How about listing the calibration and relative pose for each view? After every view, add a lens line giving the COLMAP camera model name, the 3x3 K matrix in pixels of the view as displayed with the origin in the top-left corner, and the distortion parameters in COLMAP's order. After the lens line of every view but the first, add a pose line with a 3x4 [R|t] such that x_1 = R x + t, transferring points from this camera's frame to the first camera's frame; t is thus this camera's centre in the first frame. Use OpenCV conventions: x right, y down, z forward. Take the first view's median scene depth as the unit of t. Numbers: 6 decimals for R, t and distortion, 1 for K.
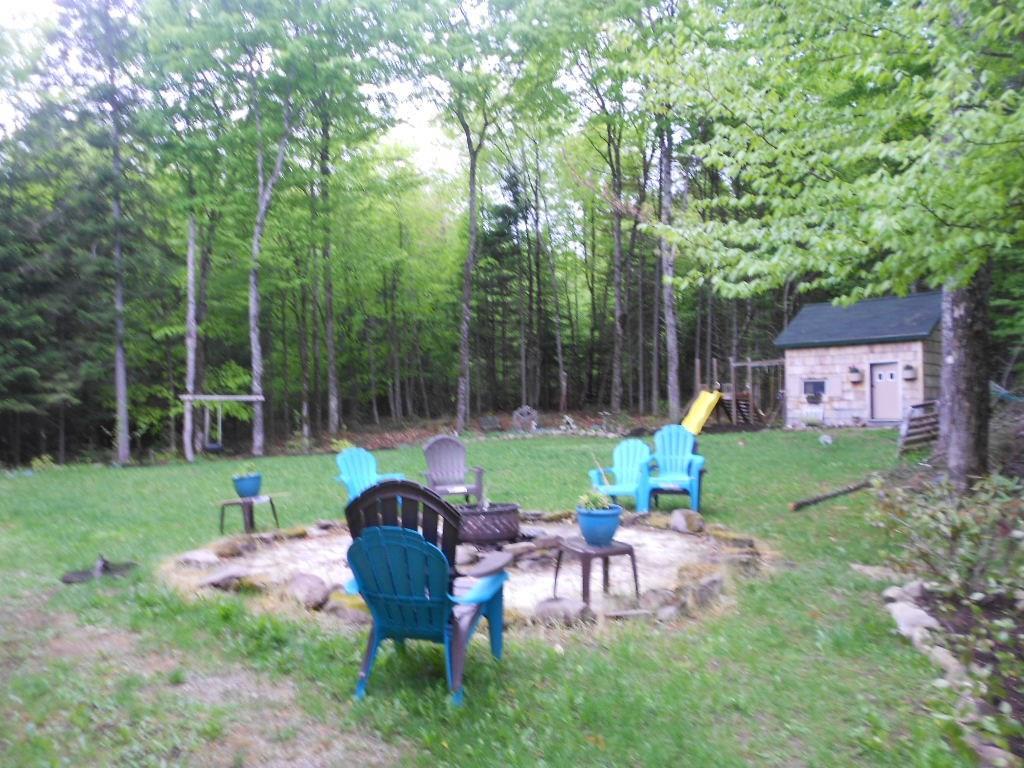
lens RADIAL K [[761.5, 0, 511.7], [0, 761.5, 404.6], [0, 0, 1]] dist [-0.004581, 0.000268]
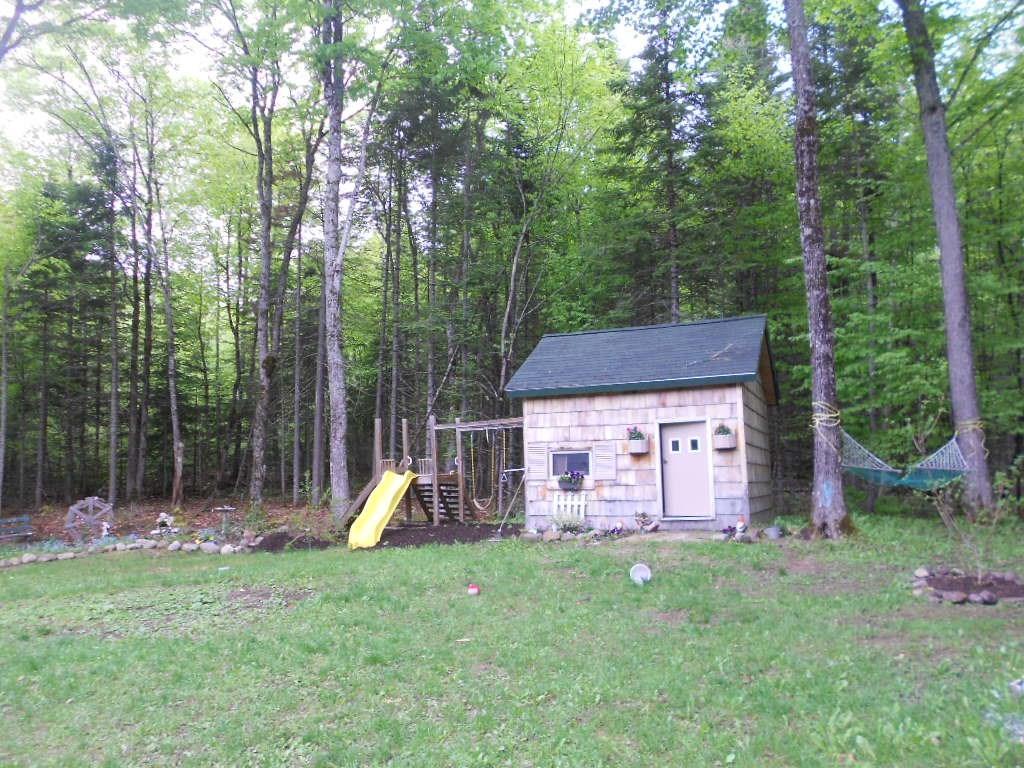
lens RADIAL K [[772.4, 0, 512.0], [0, 772.4, 384.0], [0, 0, 1]] dist [-0.002444, -0.000685]
pose [[0.916466, 0.041302, 0.397975, 0.100425], [0.010041, 0.991971, -0.126068, -0.007675], [-0.399987, 0.119533, 0.908693, 0.410367]]
